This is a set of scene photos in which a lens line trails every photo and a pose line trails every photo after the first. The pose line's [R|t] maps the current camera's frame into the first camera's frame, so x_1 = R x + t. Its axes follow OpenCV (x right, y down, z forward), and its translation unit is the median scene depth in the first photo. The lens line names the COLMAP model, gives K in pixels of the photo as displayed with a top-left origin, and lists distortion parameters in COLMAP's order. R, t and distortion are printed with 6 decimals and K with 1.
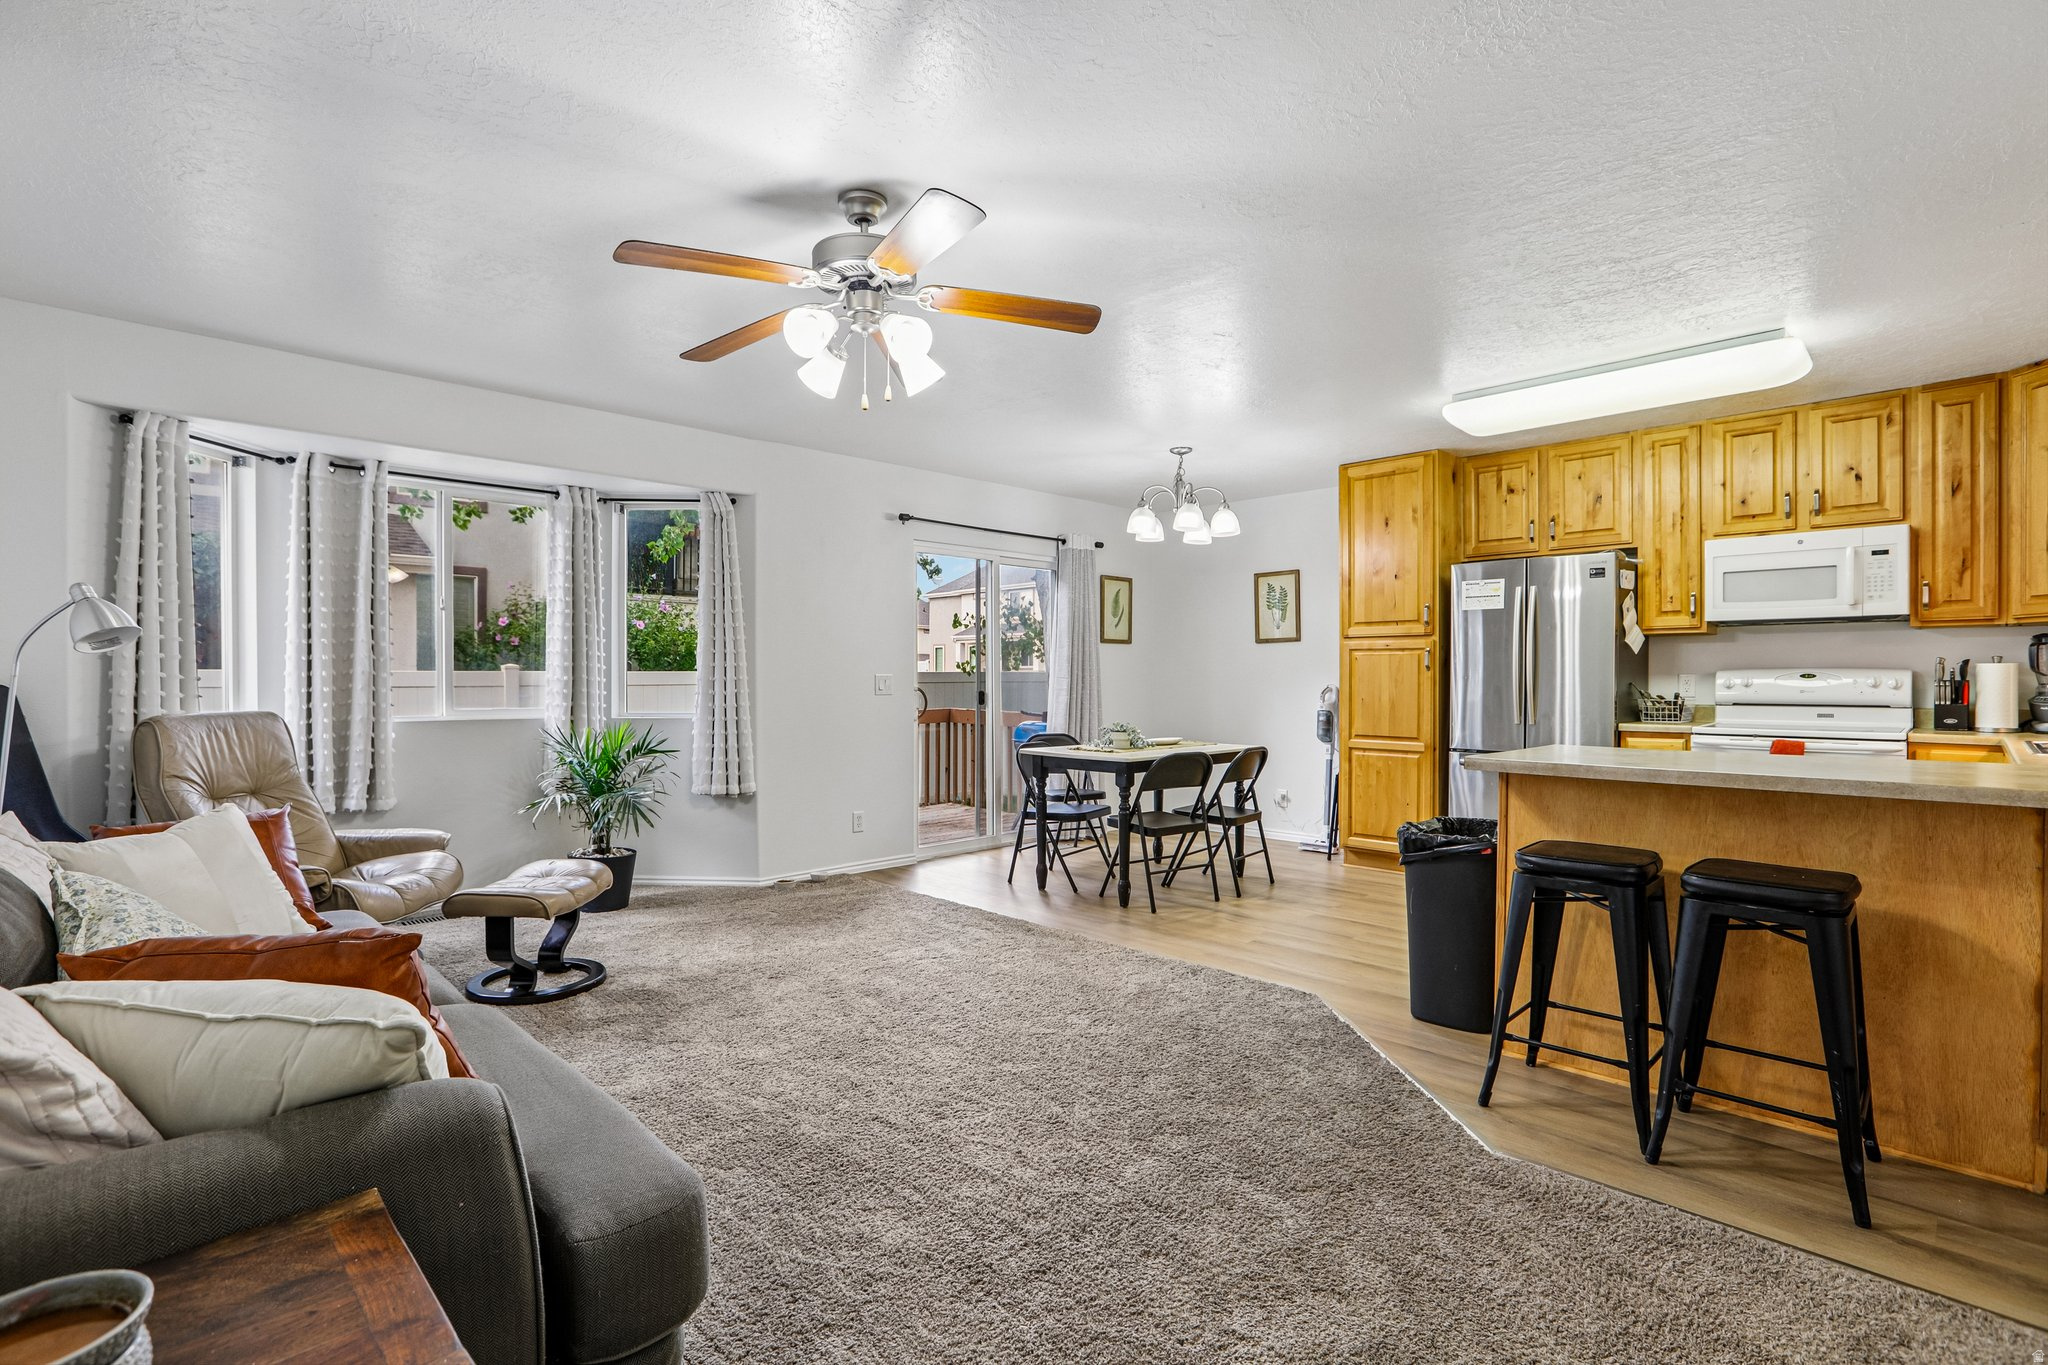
lens RADIAL K [[953.9, 0, 1024.0], [0, 953.9, 682.5], [0, 0, 1]] dist [-0.071659, 0.033572]
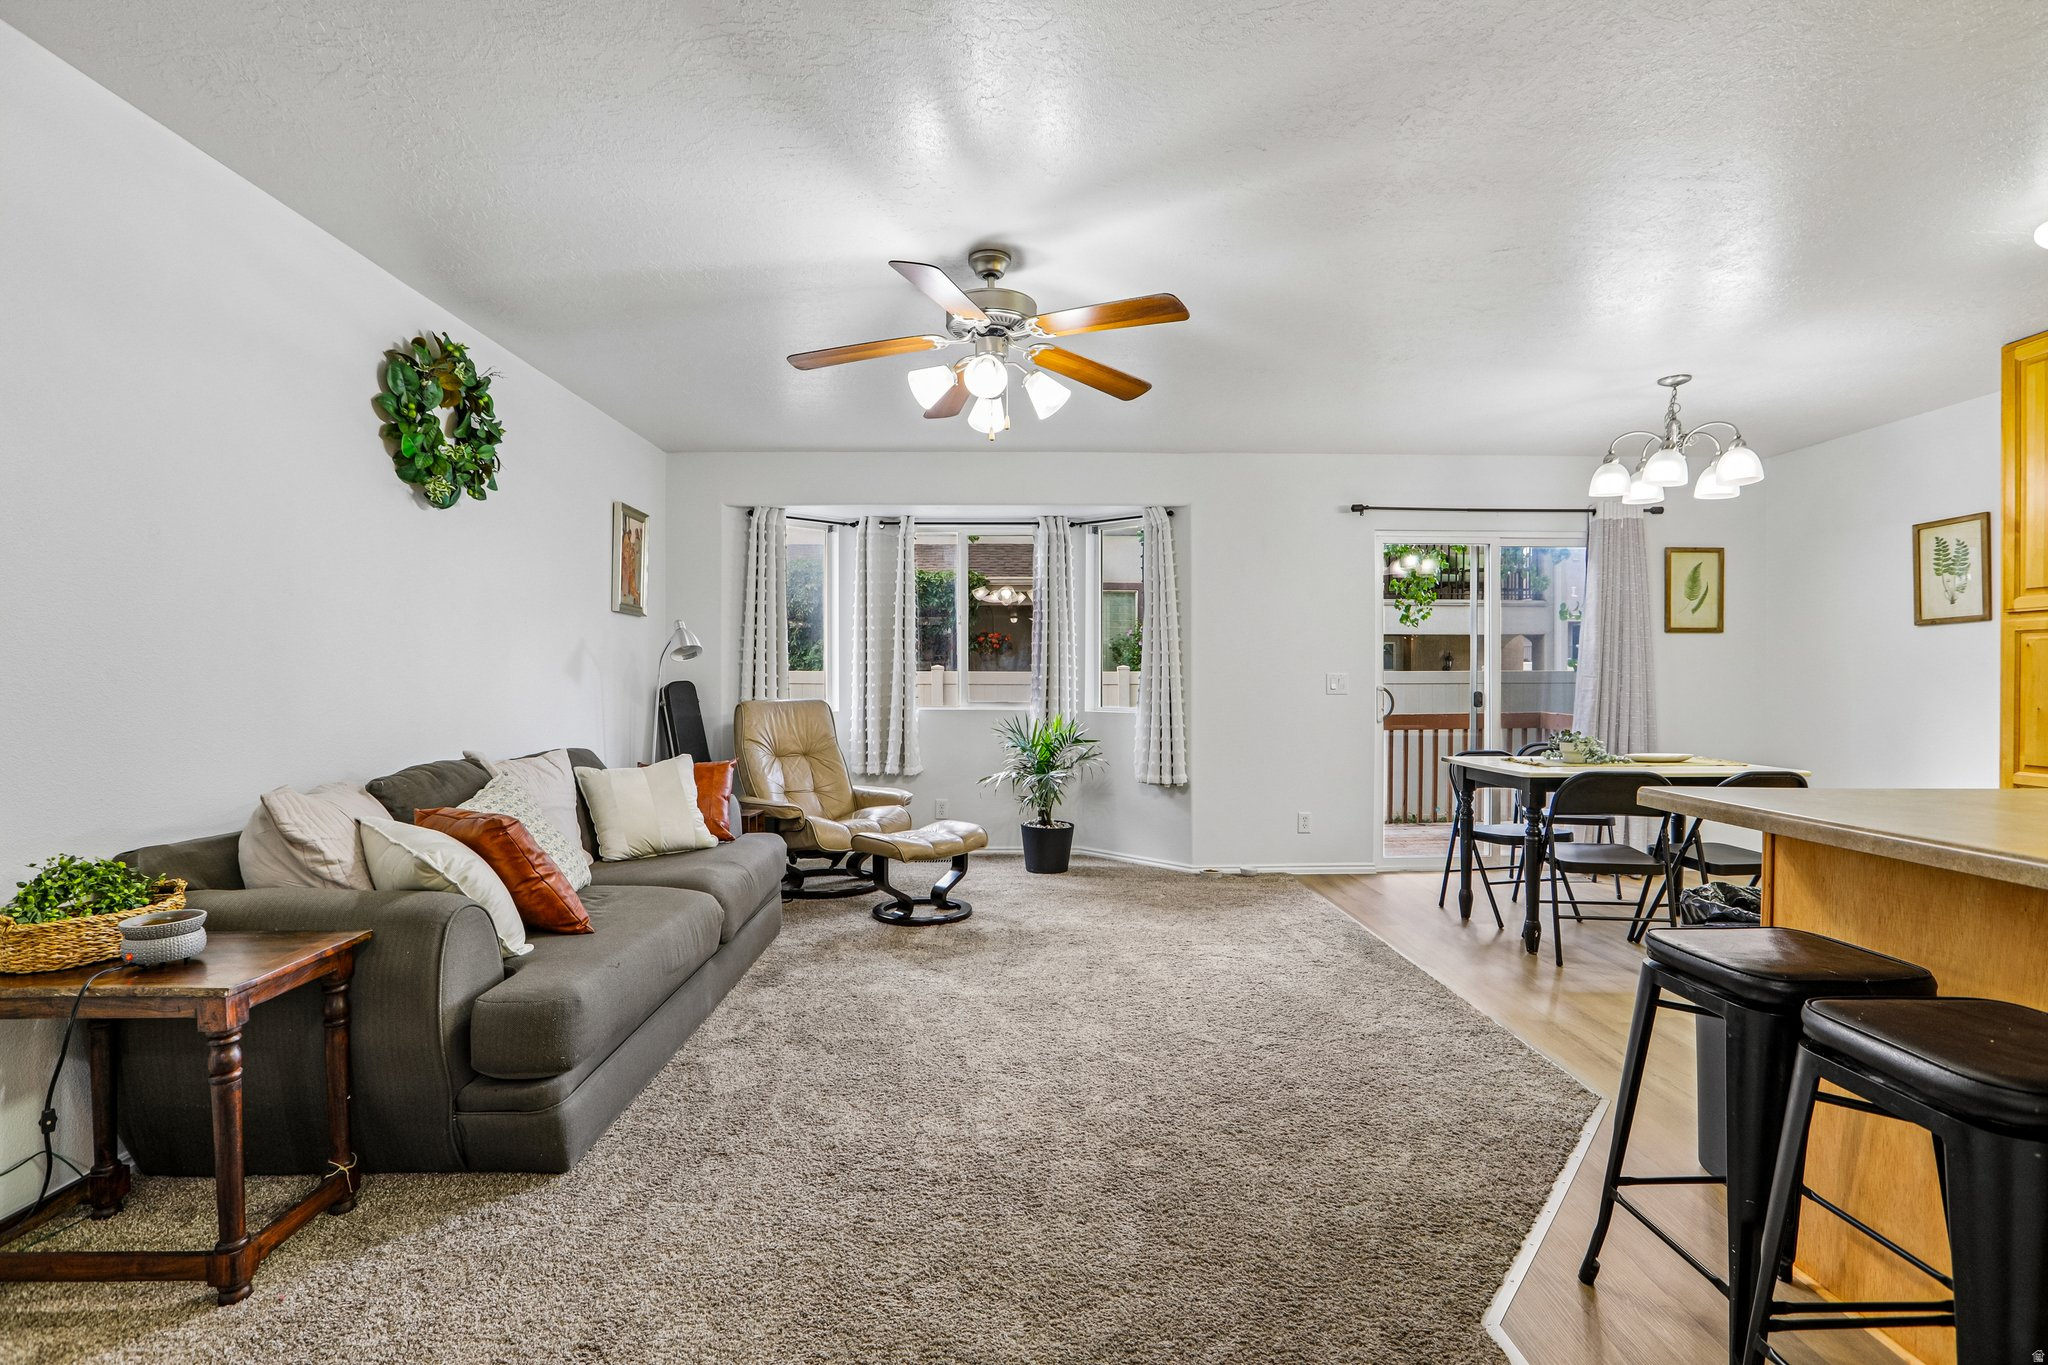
lens RADIAL K [[953.3, 0, 1024.0], [0, 953.3, 682.5], [0, 0, 1]] dist [-0.064612, 0.026995]
pose [[0.724192, 0.002660, -0.689593, 0.384007], [-0.002579, 0.999996, 0.001148, 0.001020], [0.689594, 0.000947, 0.724196, 0.115692]]
